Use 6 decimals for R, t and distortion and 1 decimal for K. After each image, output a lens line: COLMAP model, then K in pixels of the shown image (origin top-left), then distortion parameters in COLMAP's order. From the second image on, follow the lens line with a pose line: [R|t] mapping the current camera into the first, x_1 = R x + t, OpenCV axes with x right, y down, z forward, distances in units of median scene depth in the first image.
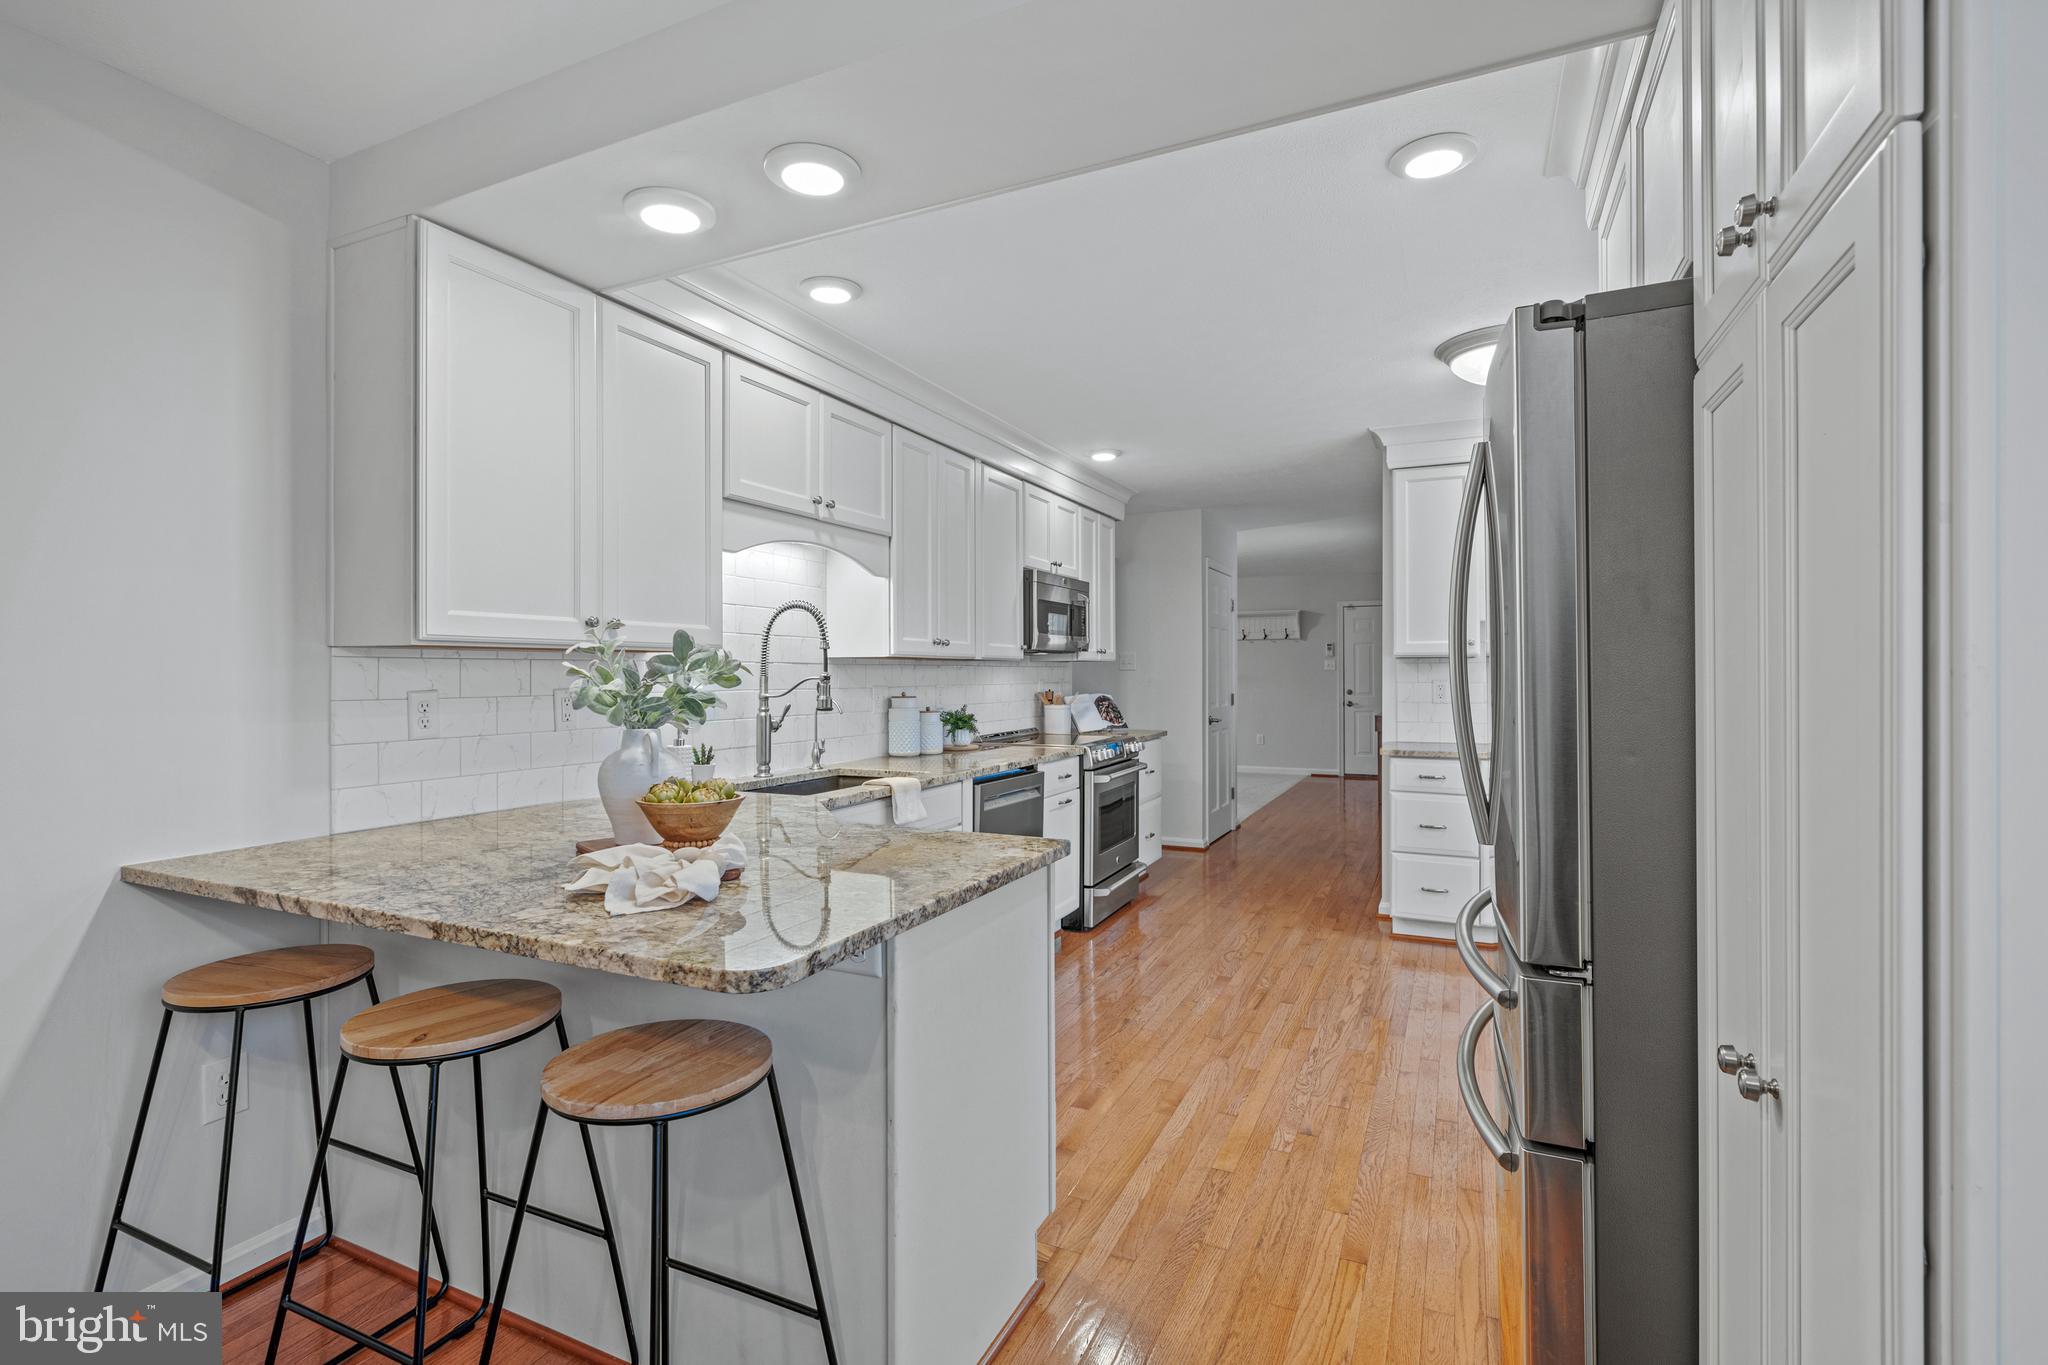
lens RADIAL K [[948.7, 0, 1003.8], [0, 948.7, 662.1], [0, 0, 1]] dist [0.001479, -0.001438]
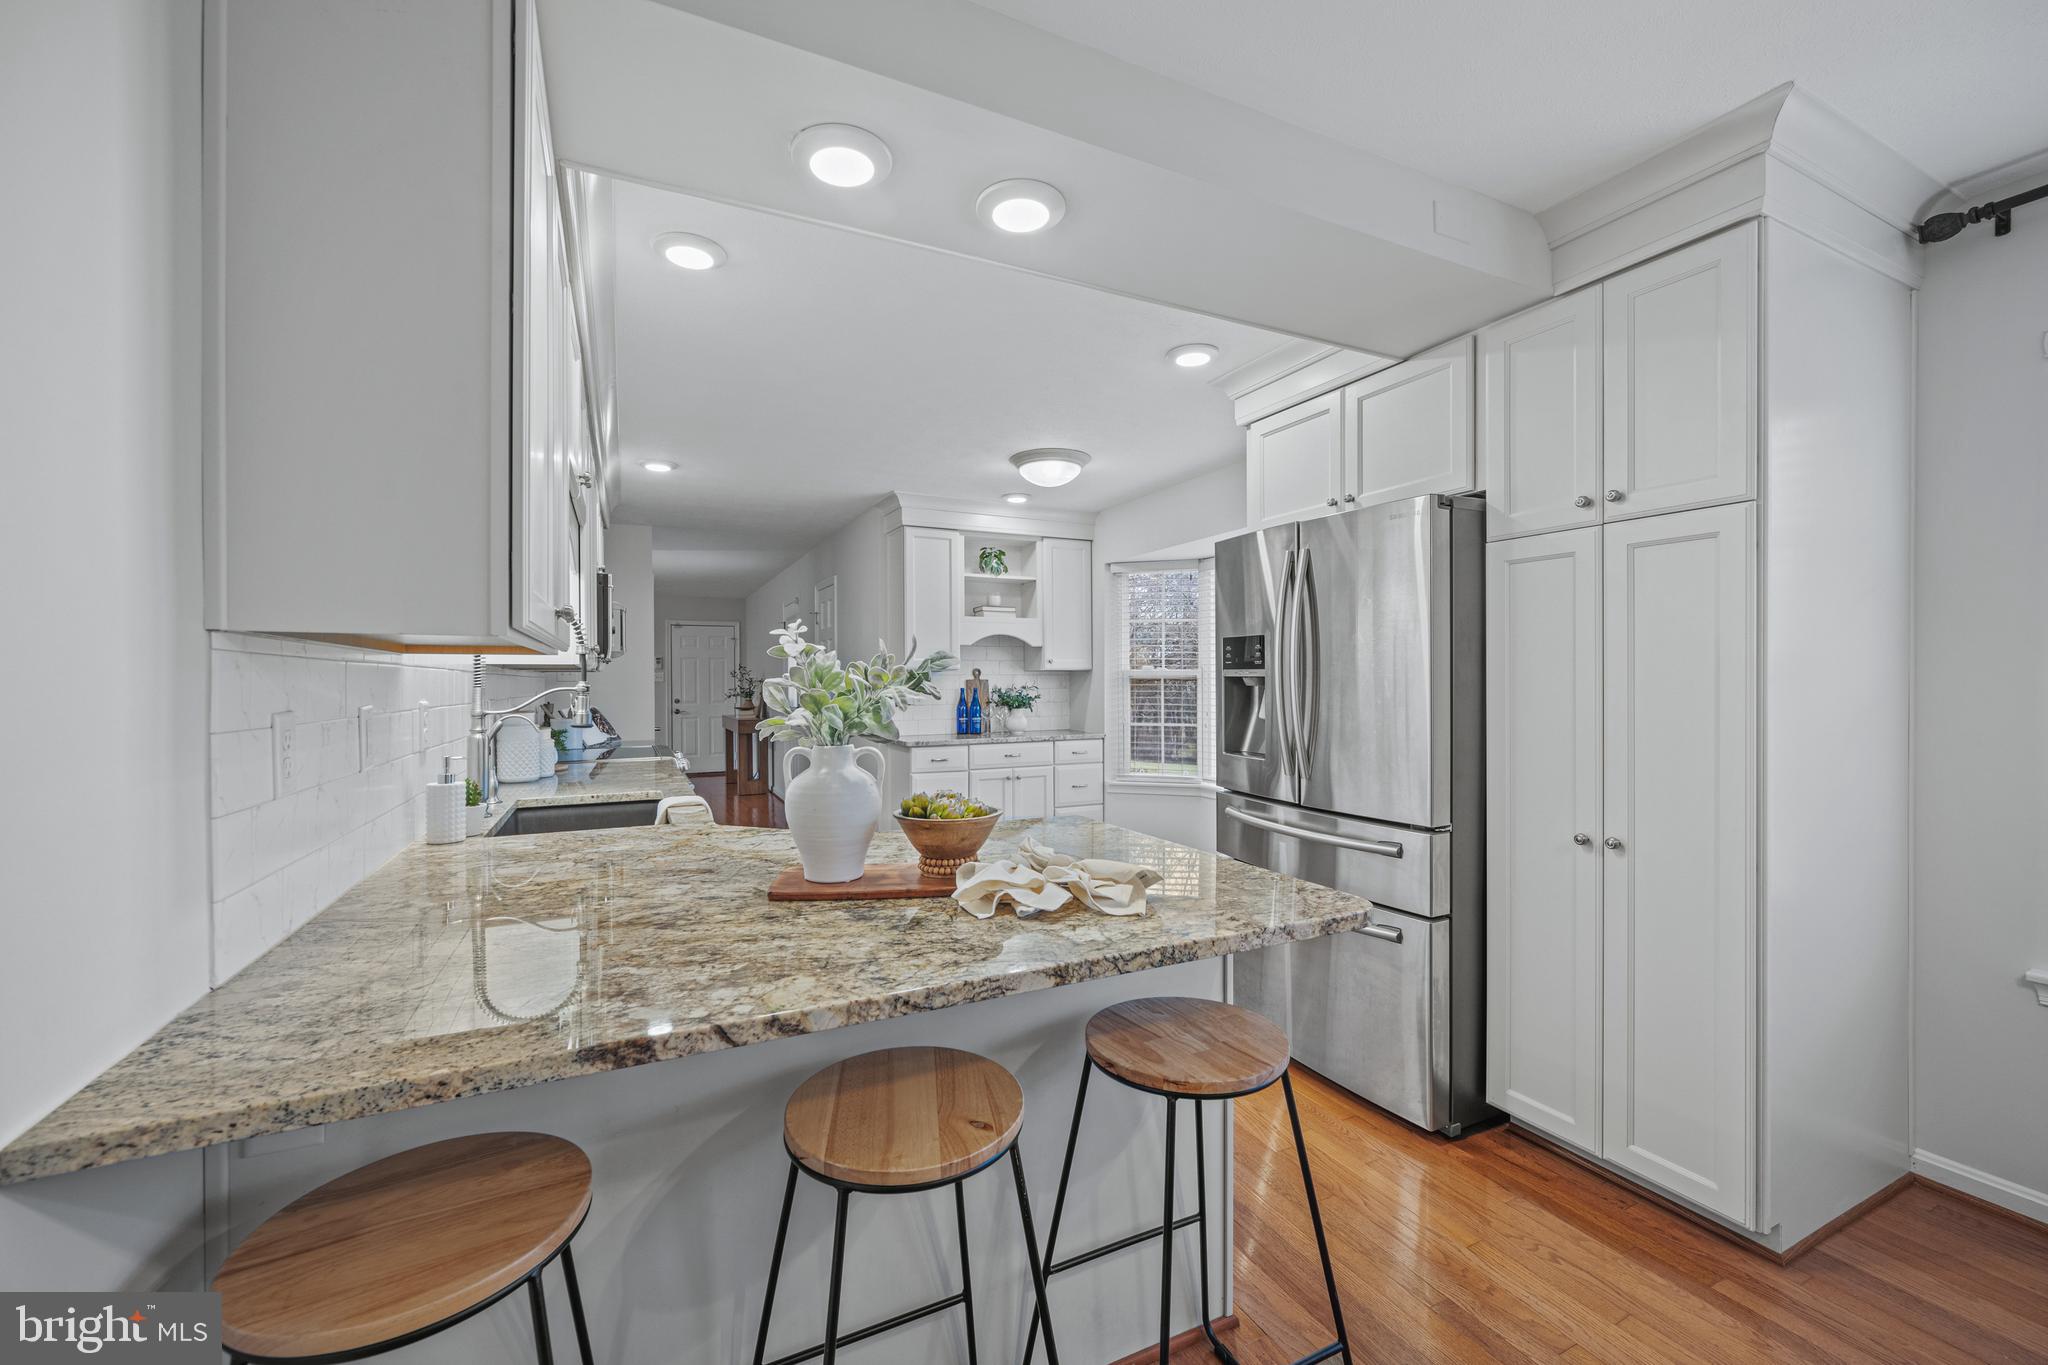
lens RADIAL K [[834.0, 0, 1017.8], [0, 834.0, 671.8], [0, 0, 1]] dist [0.001177, 0.000034]
pose [[0.618811, 0.009070, 0.785487, -0.660950], [-0.006105, 0.999959, -0.006738, 0.005303], [-0.785516, -0.000626, 0.618841, 0.299893]]
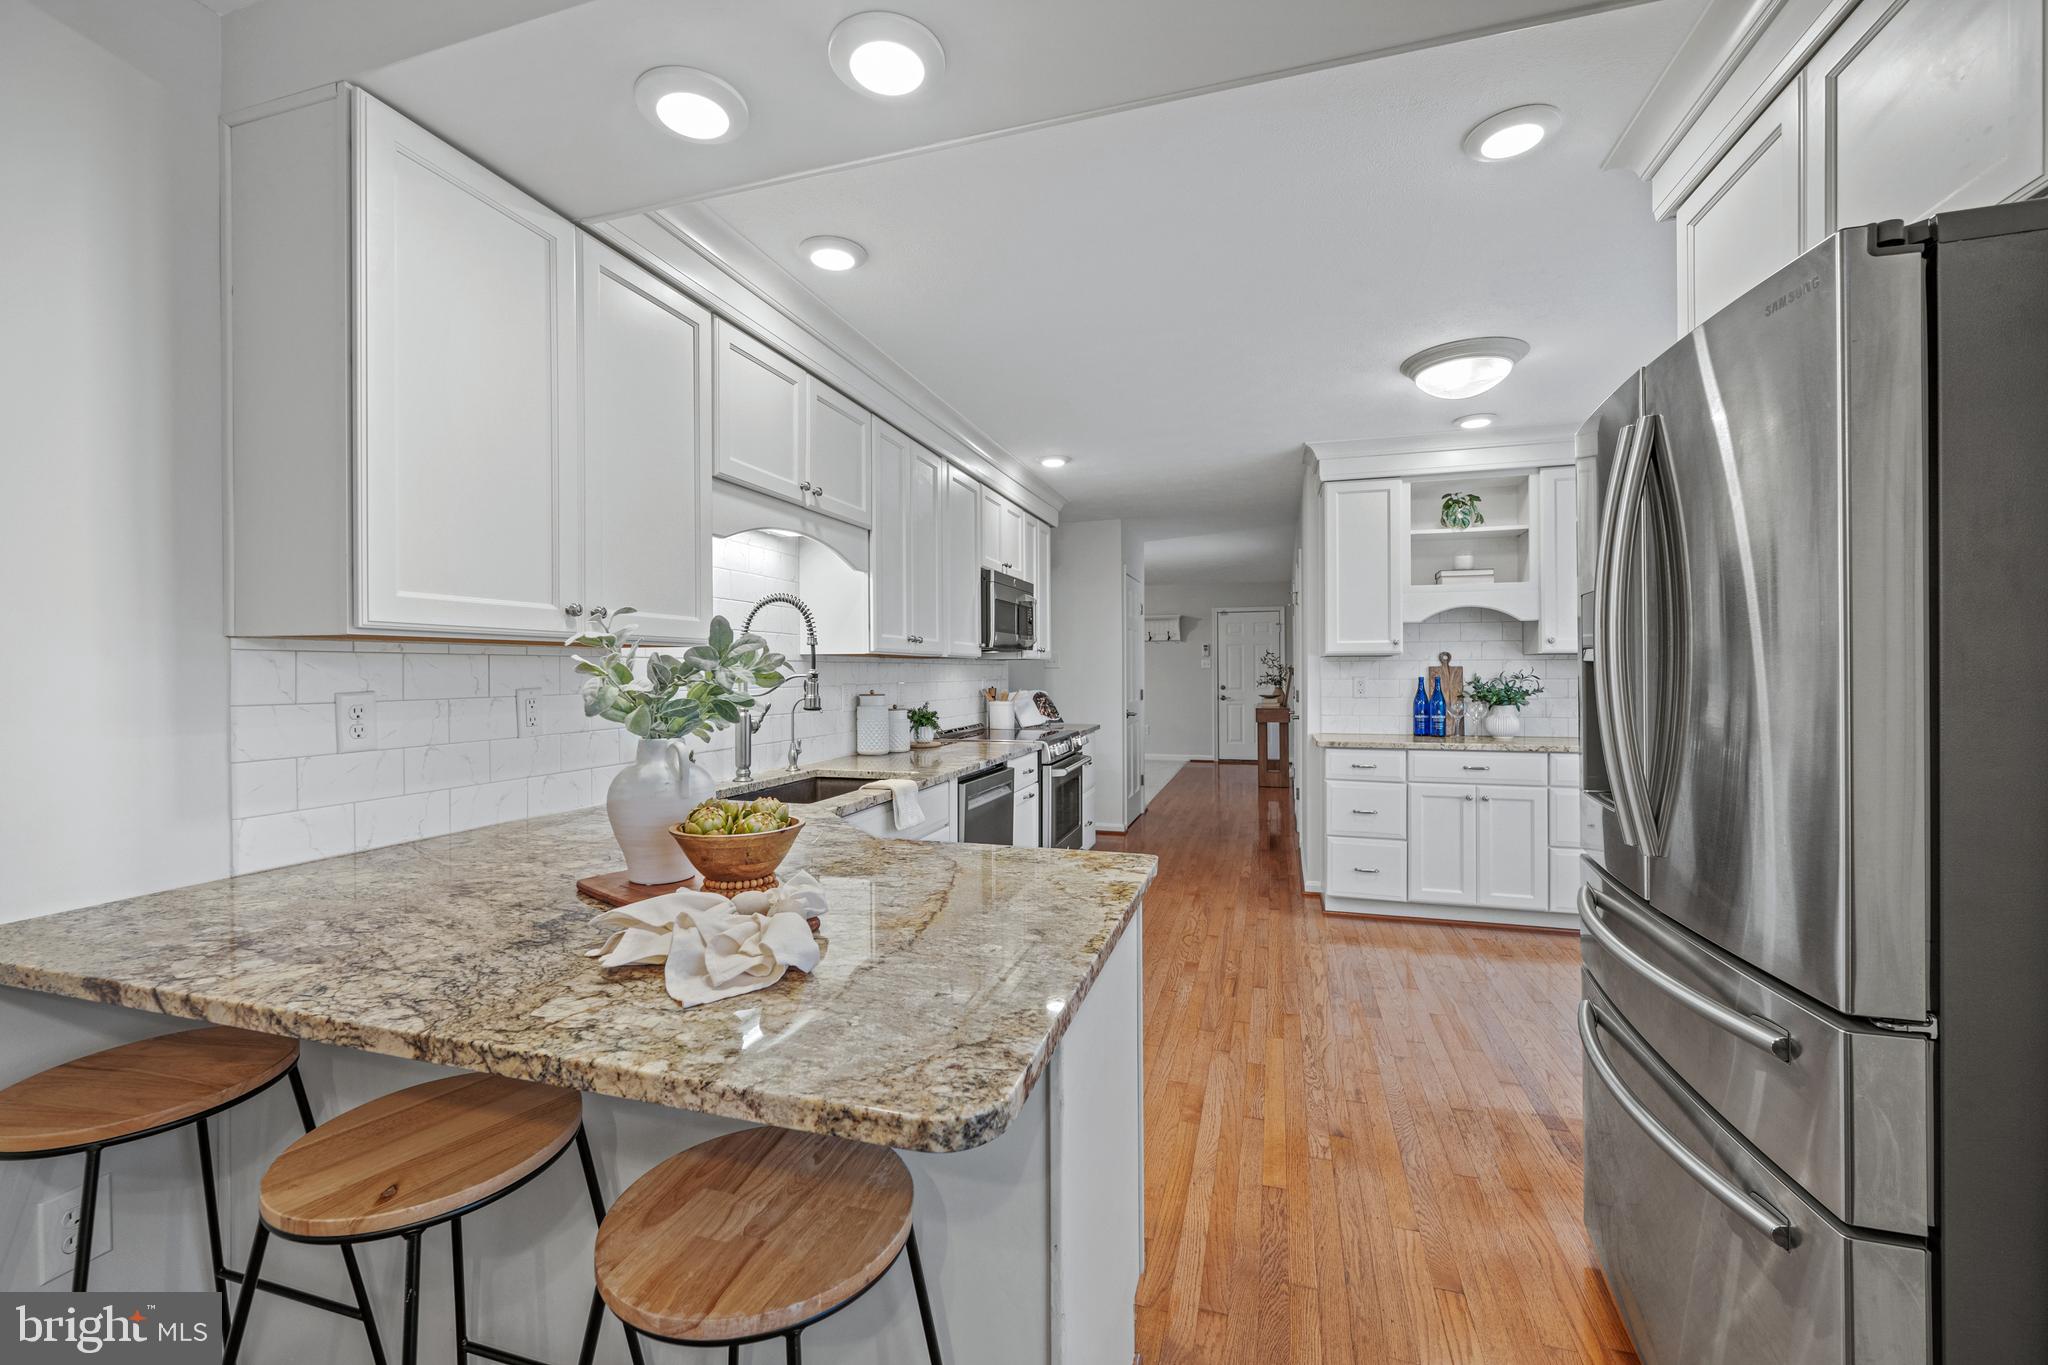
lens RADIAL K [[834.0, 0, 1008.6], [0, 834.0, 668.5], [0, 0, 1]] dist [0.001177, 0.000034]
pose [[0.989569, -0.000380, 0.144062, -0.143032], [-0.000849, 0.999964, 0.008467, 0.002917], [-0.144060, -0.008501, 0.989532, 0.187370]]
